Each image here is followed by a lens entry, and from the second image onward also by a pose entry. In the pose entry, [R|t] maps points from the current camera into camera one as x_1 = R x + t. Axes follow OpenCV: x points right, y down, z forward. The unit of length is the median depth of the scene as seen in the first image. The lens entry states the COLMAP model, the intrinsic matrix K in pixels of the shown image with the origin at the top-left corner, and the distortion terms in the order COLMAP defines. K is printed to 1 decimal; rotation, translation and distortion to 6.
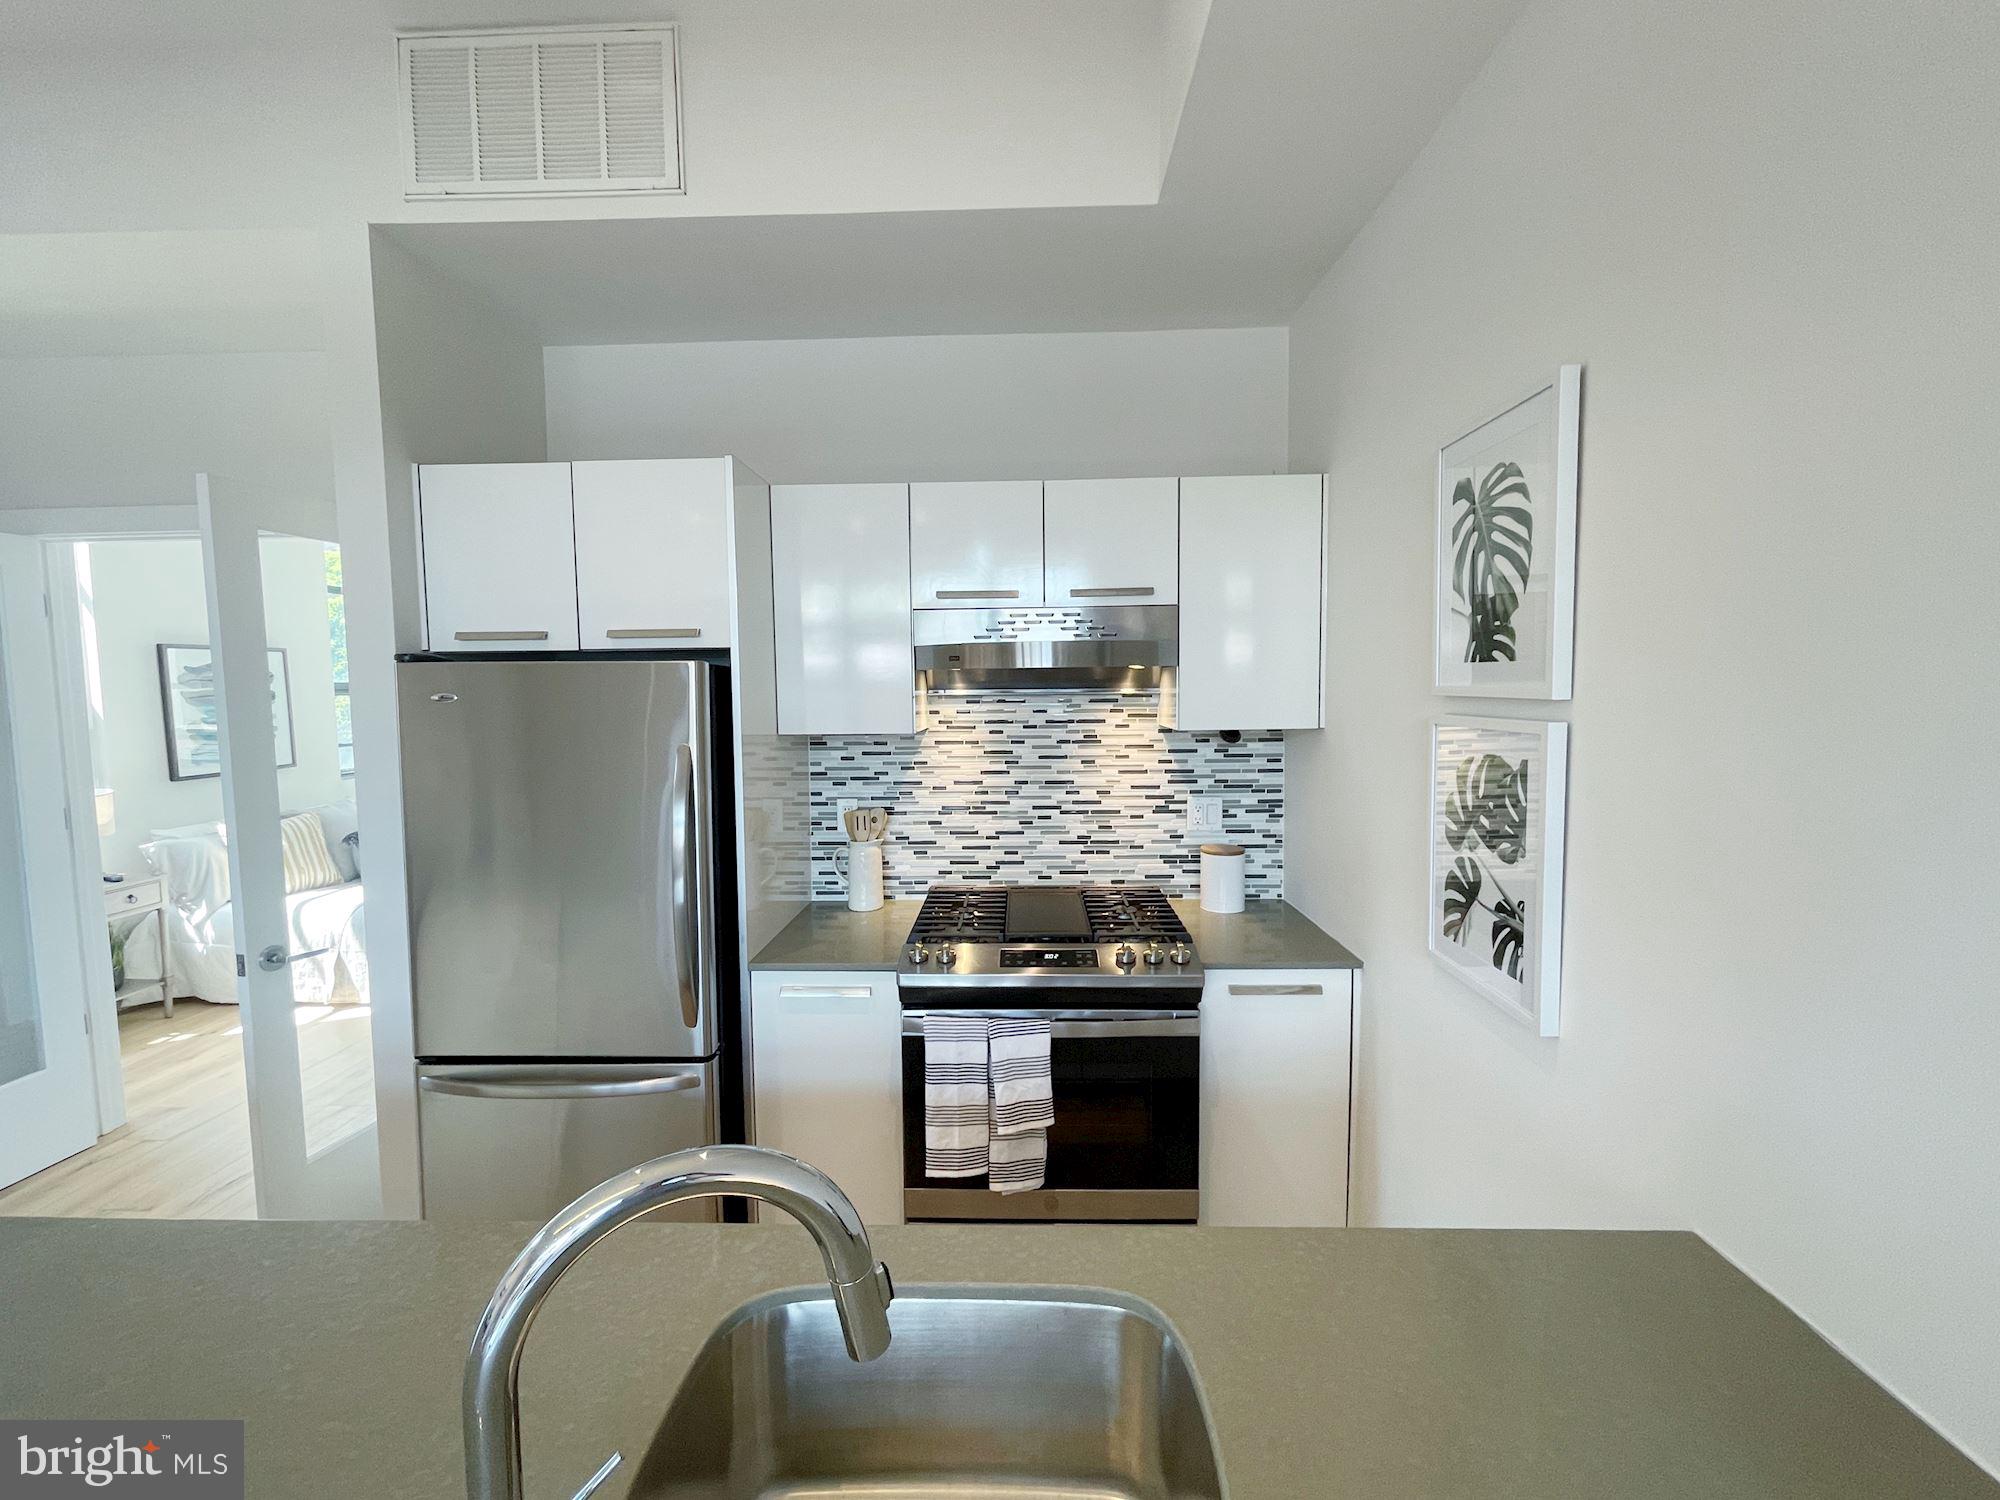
lens RADIAL K [[826.2, 0, 1000.2], [0, 826.2, 746.8], [0, 0, 1]] dist [-0.003167, -0.000322]
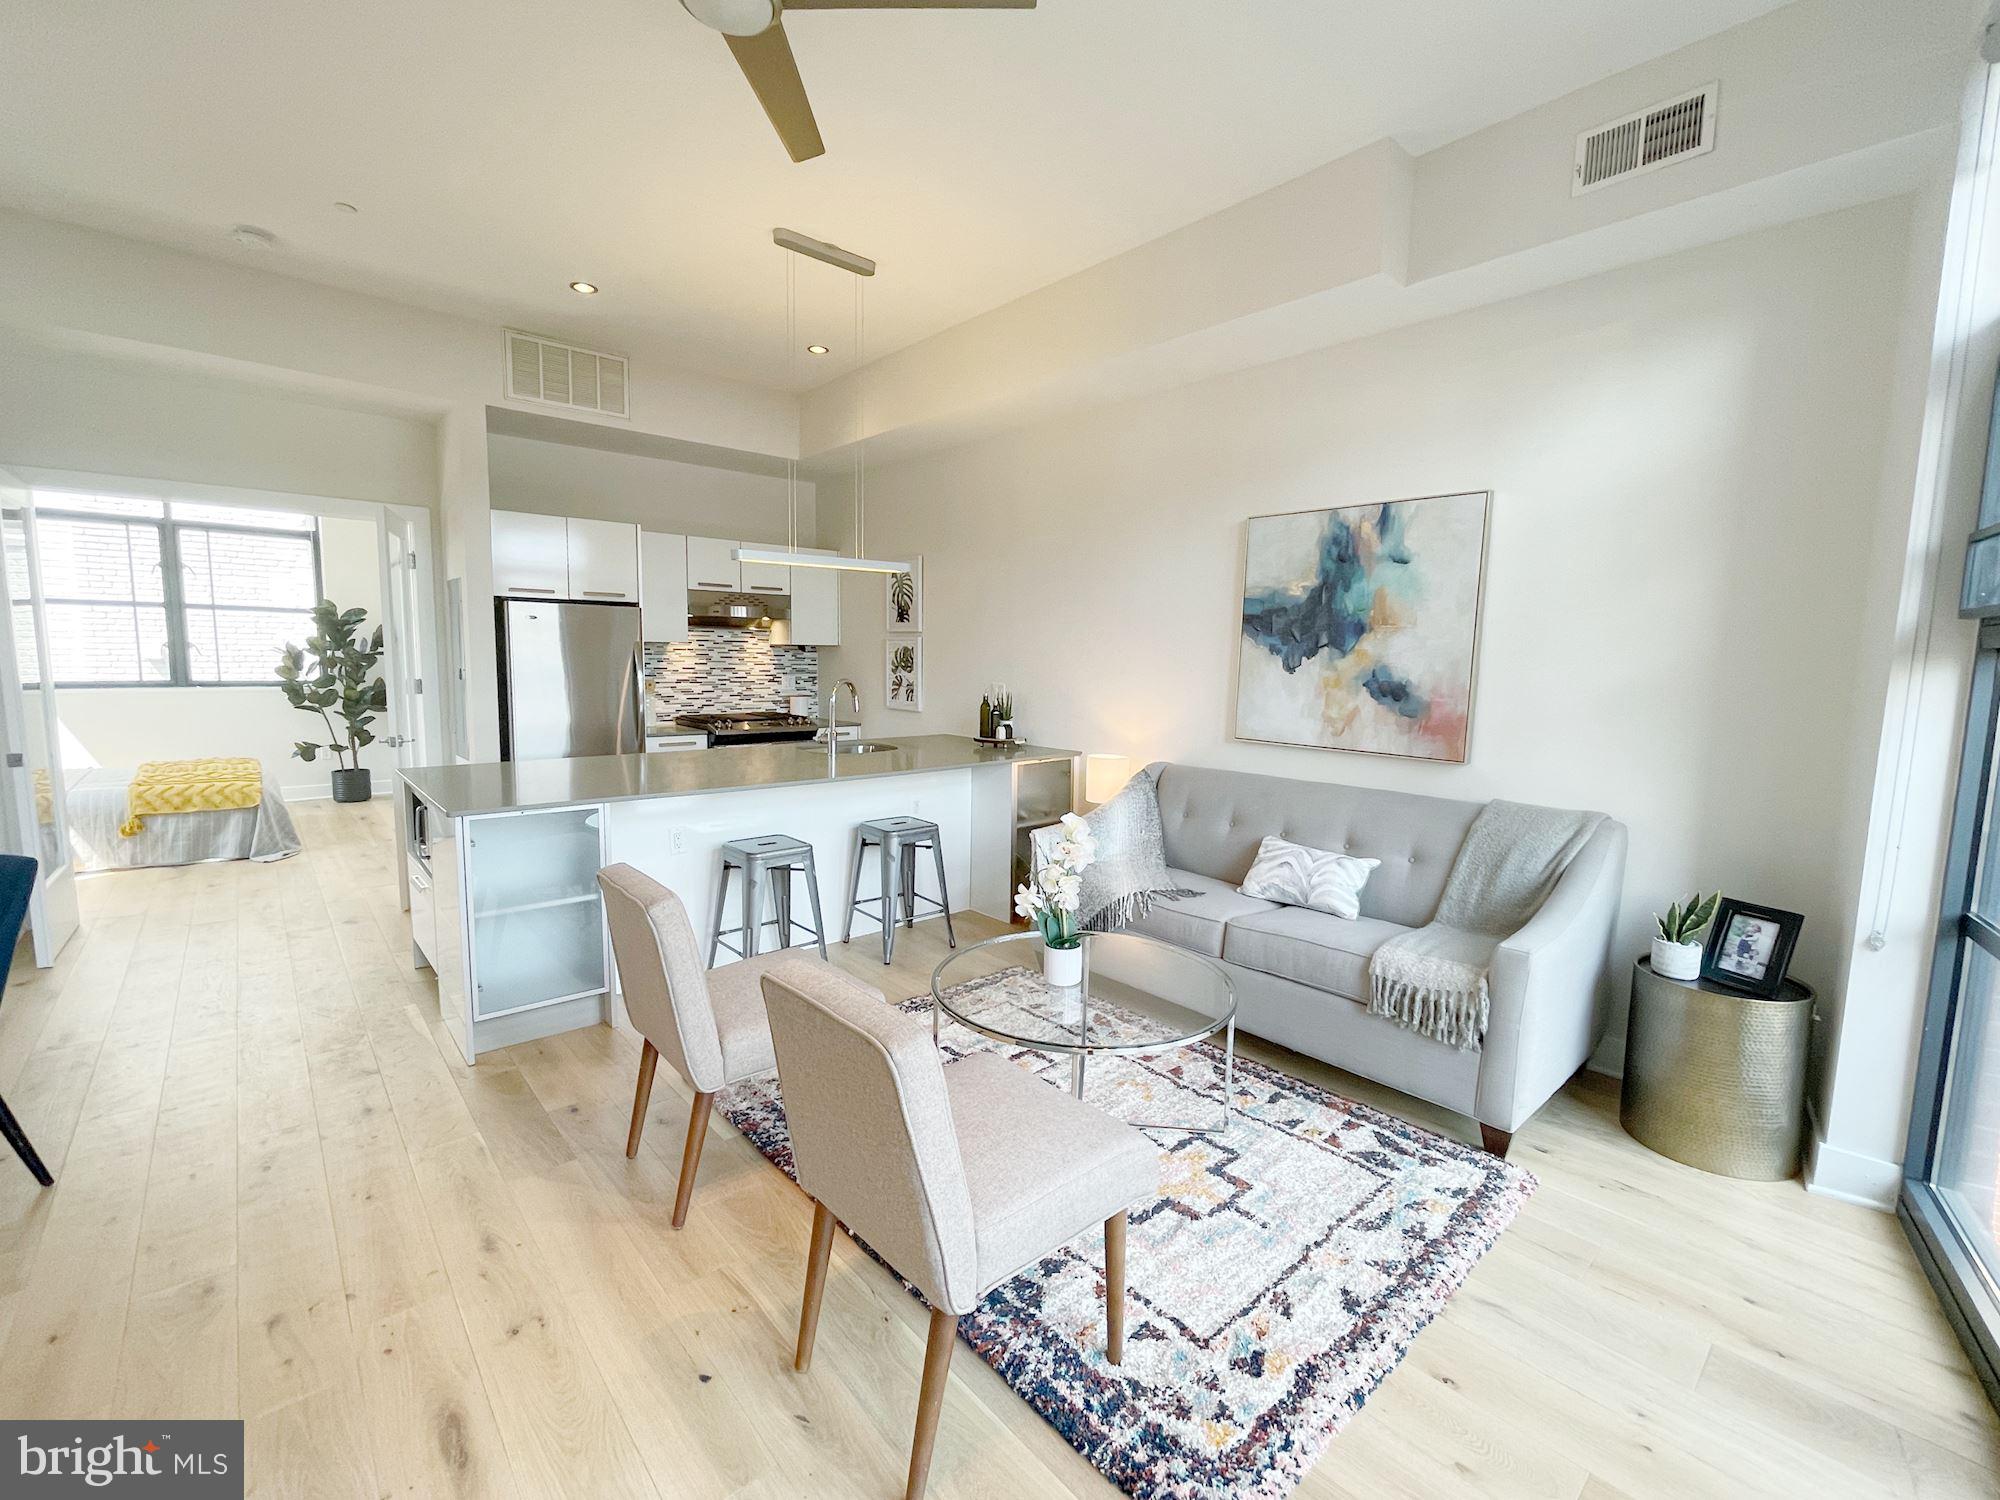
lens RADIAL K [[858.7, 0, 998.6], [0, 858.7, 748.2], [0, 0, 1]] dist [-0.009812, 0.008710]
pose [[0.730816, -0.052757, 0.680533, -1.005735], [0.024464, 0.998393, 0.051126, 0.159594], [-0.682136, -0.020715, 0.730932, -1.227866]]
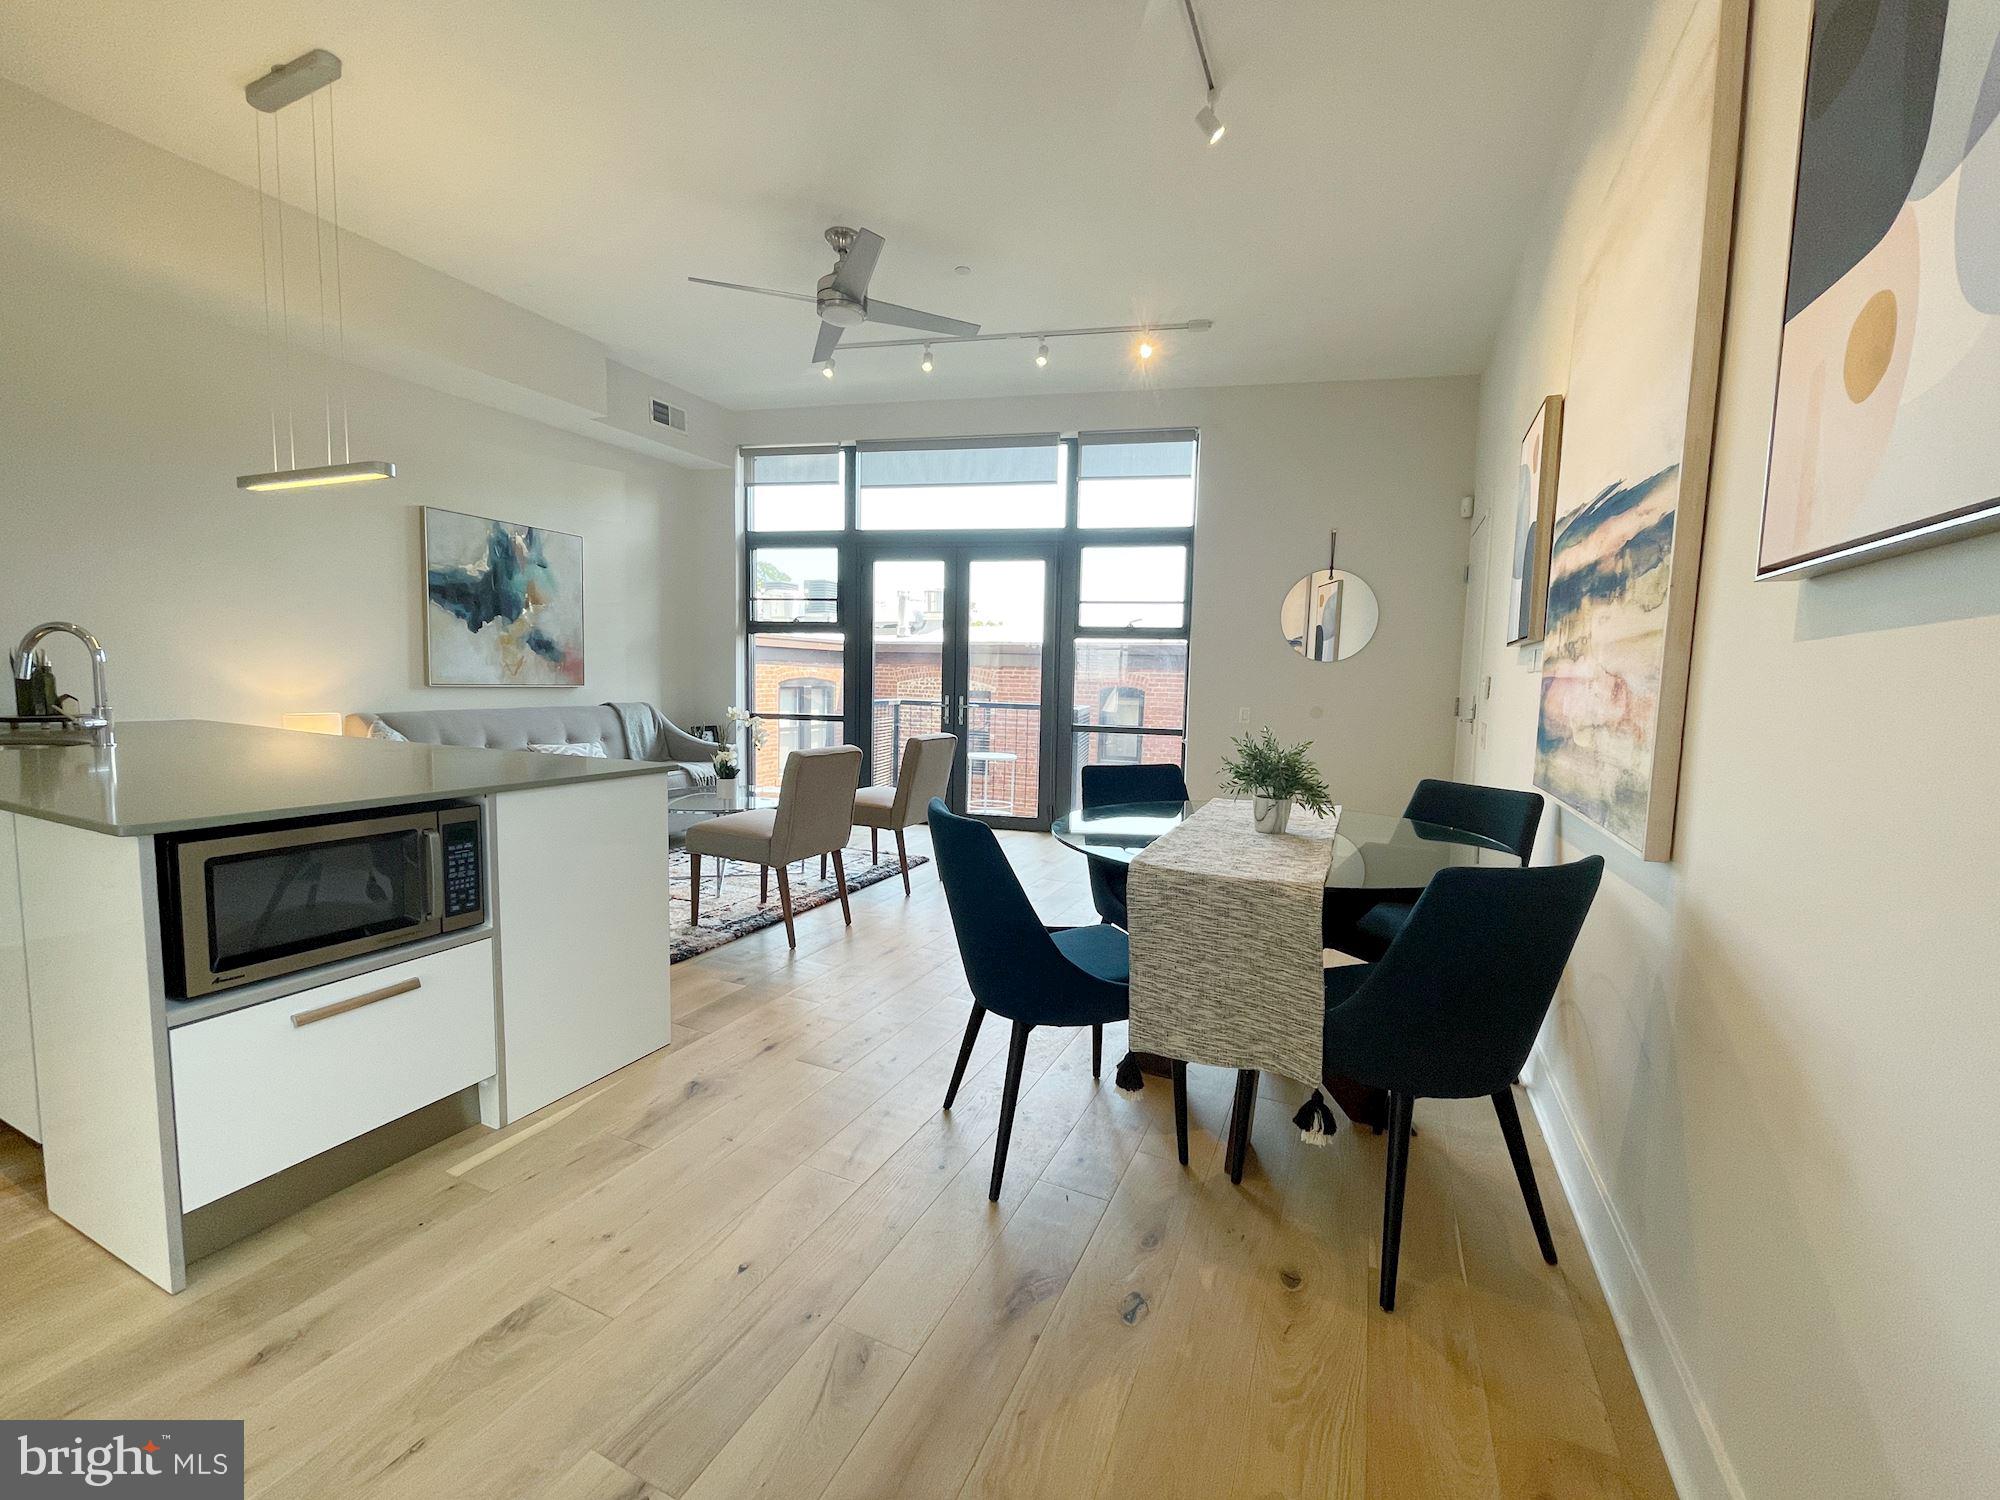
lens RADIAL K [[810.4, 0, 999.1], [0, 810.4, 746.4], [0, 0, 1]] dist [-0.001546, 0.000303]
pose [[-0.917687, -0.045653, 0.394672, -1.487508], [0.014151, 0.988990, 0.147305, 0.122216], [-0.397052, 0.140765, -0.906937, 0.654360]]
